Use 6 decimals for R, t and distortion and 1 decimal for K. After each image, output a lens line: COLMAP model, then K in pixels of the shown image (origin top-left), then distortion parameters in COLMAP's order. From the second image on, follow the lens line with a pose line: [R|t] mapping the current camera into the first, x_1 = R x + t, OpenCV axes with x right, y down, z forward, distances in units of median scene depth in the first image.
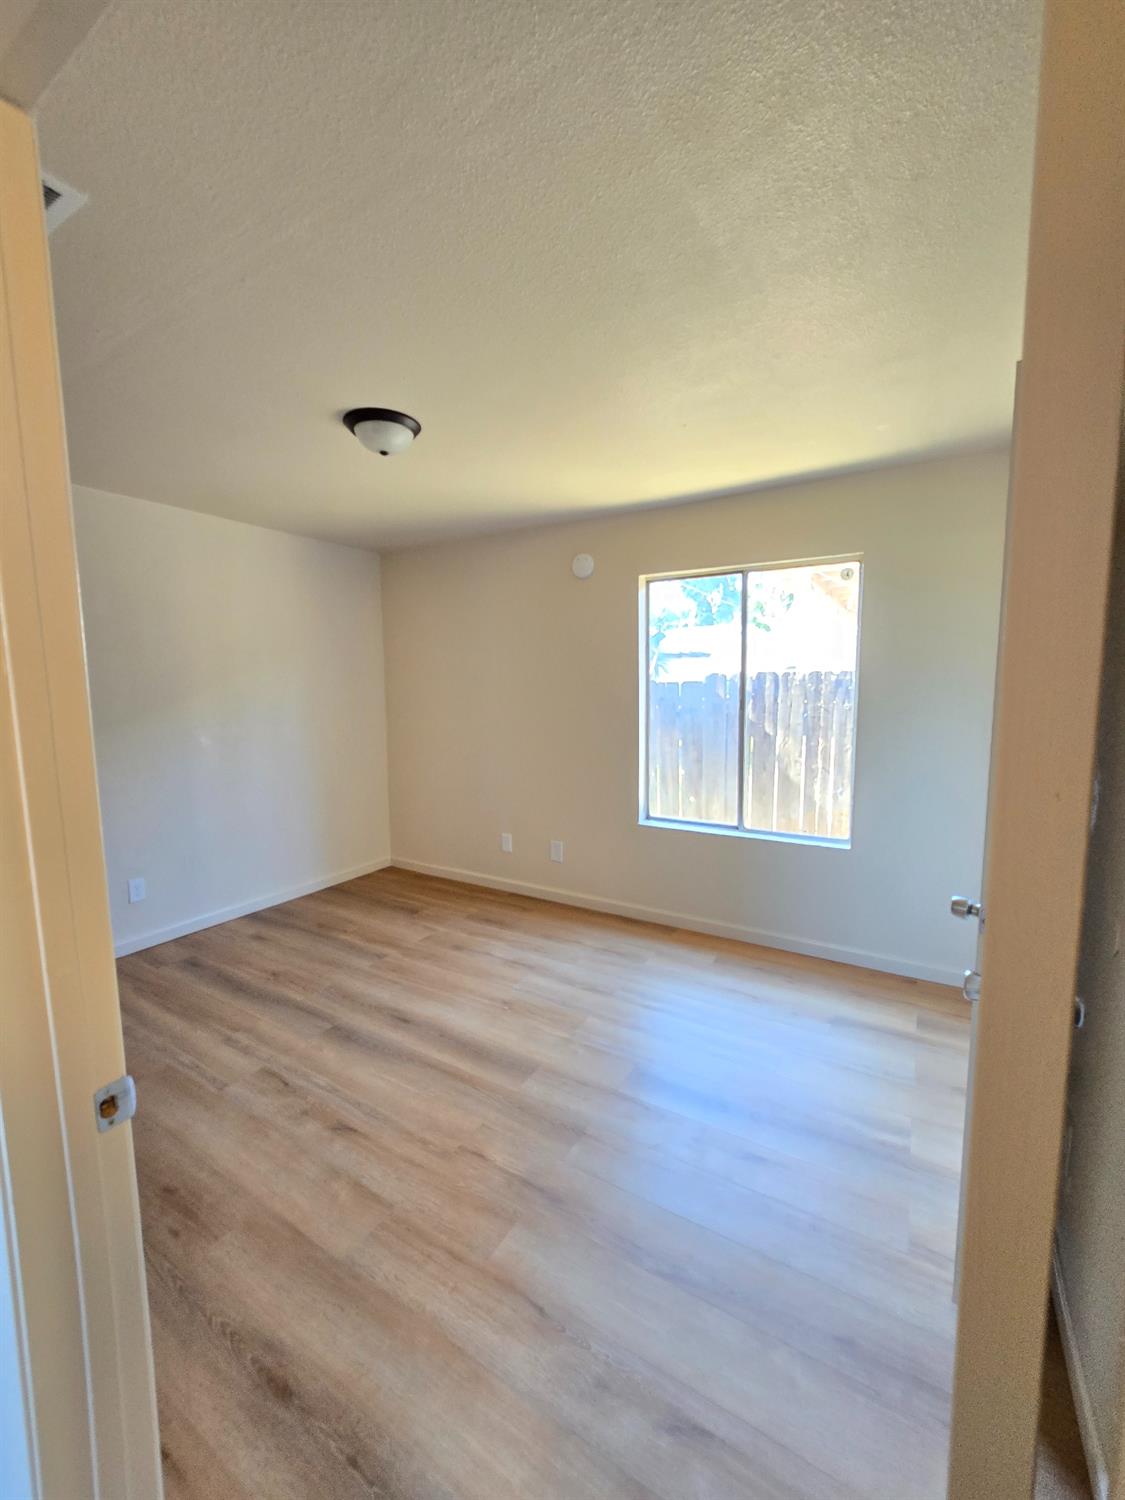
lens RADIAL K [[601.8, 0, 562.3], [0, 601.8, 758.4], [0, 0, 1]] dist [0.000224, 0.000049]
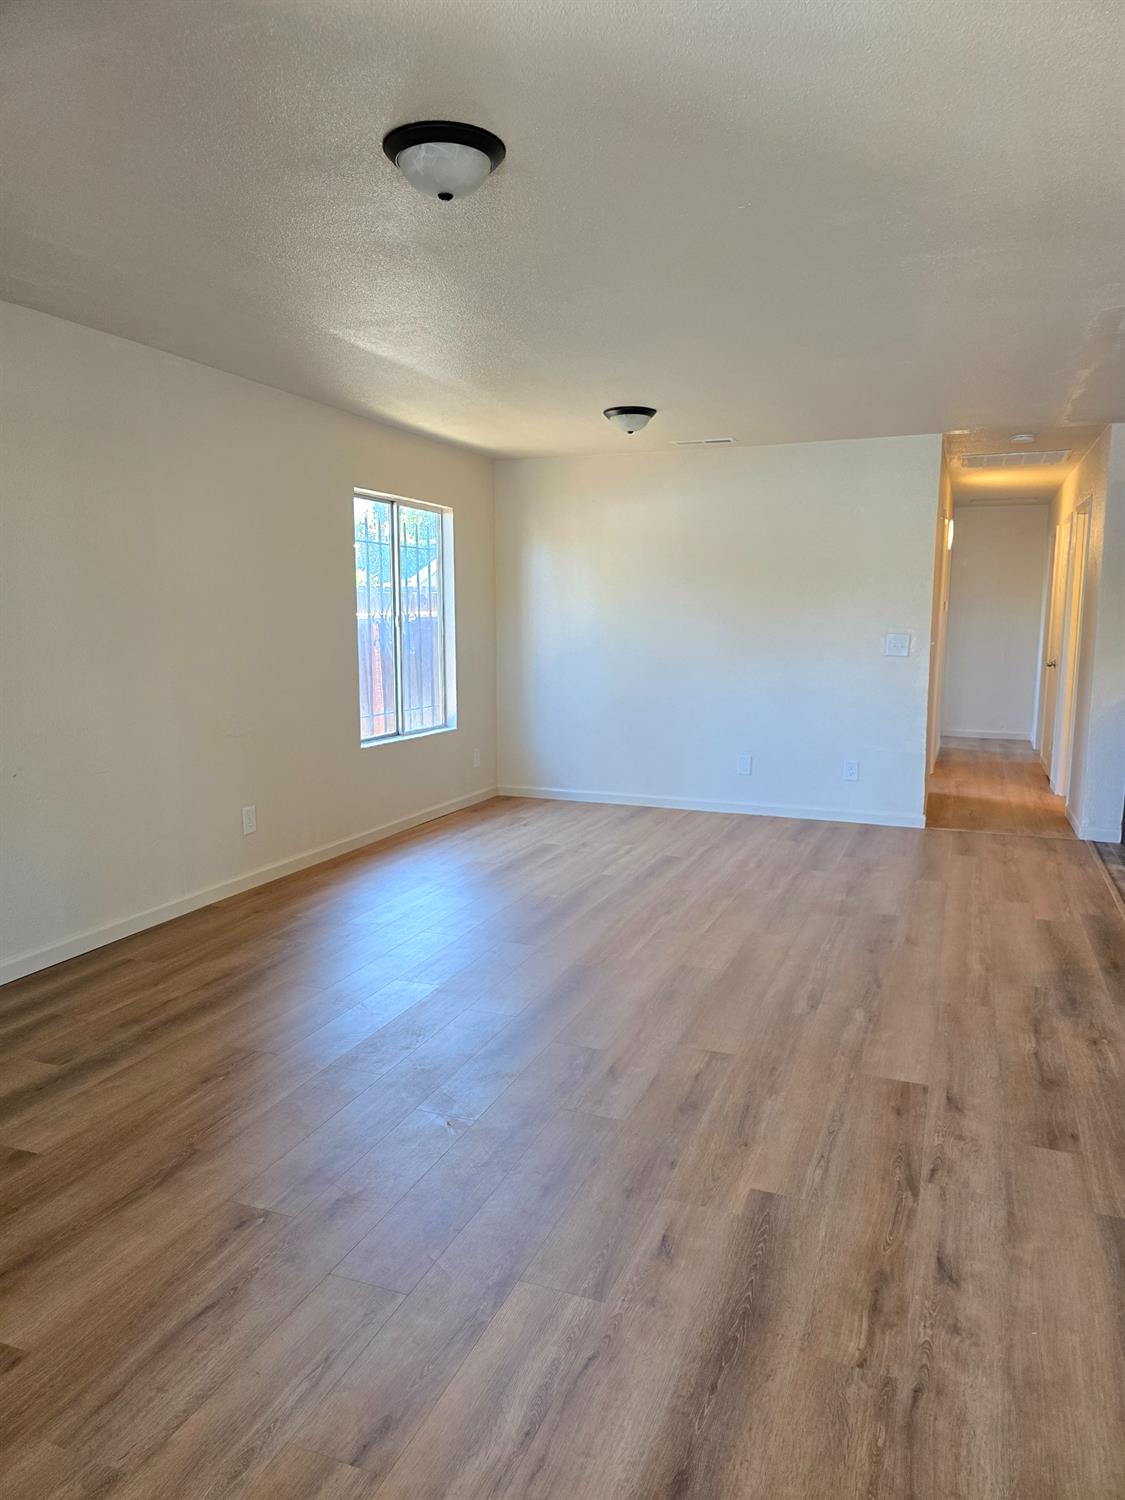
lens RADIAL K [[1004.1, 0, 563.0], [0, 1004.1, 750.0], [0, 0, 1]] dist [-0.000706, -0.000198]
pose [[-0.165838, -0.149793, 0.974710, -1.452110], [0.079500, 0.983149, 0.164616, -0.107813], [-0.982943, 0.104789, -0.151135, 1.152833]]
